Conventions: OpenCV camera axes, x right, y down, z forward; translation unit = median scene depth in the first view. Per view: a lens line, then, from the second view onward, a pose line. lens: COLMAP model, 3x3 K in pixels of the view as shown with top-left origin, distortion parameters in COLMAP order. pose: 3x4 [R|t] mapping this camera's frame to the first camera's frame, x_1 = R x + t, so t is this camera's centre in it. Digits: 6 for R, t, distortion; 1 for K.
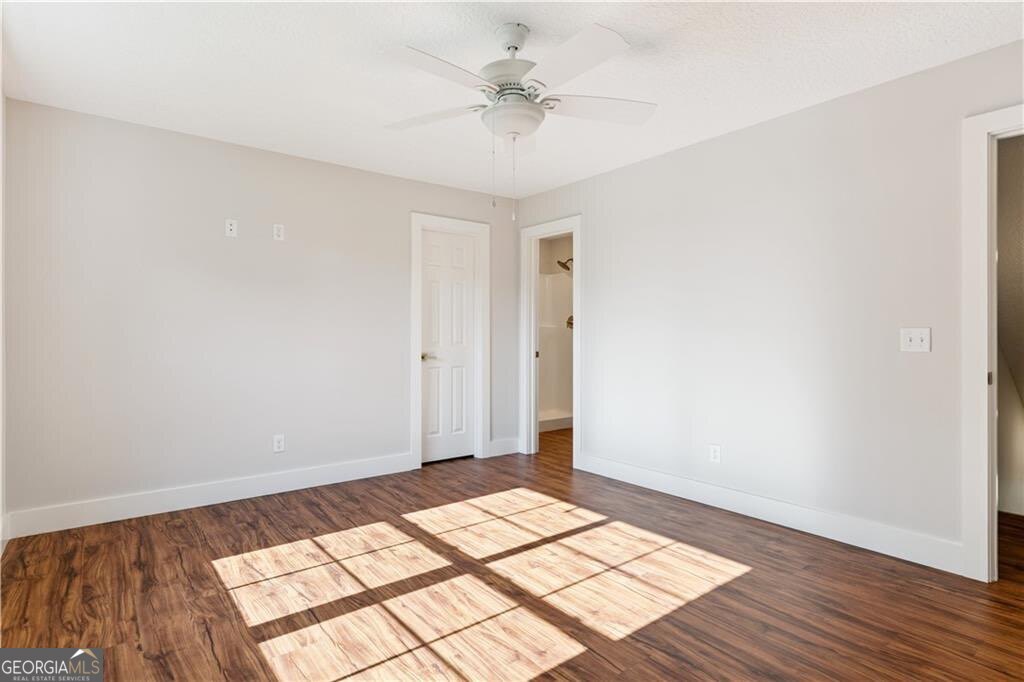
lens RADIAL K [[536.6, 0, 507.9], [0, 536.6, 348.1], [0, 0, 1]] dist [0.002118, 0.001105]
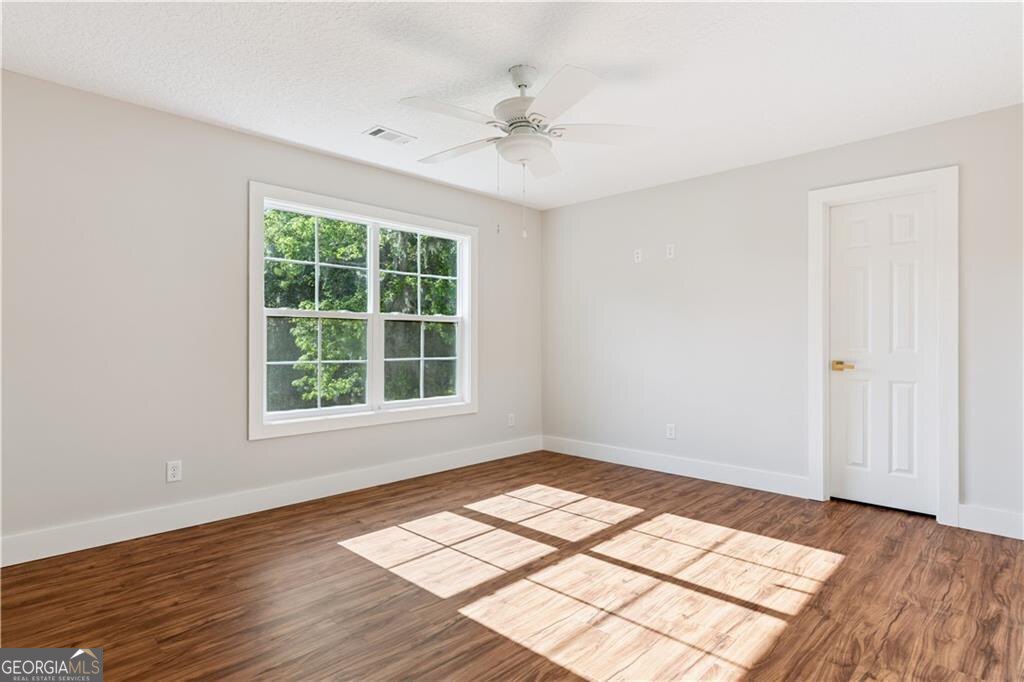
lens RADIAL K [[536.6, 0, 507.9], [0, 536.6, 348.1], [0, 0, 1]] dist [0.002118, 0.001105]
pose [[0.132391, 0.010820, -0.991138, 0.921374], [-0.020007, 0.999766, 0.008242, -0.008006], [0.990996, 0.018739, 0.132577, 0.663489]]
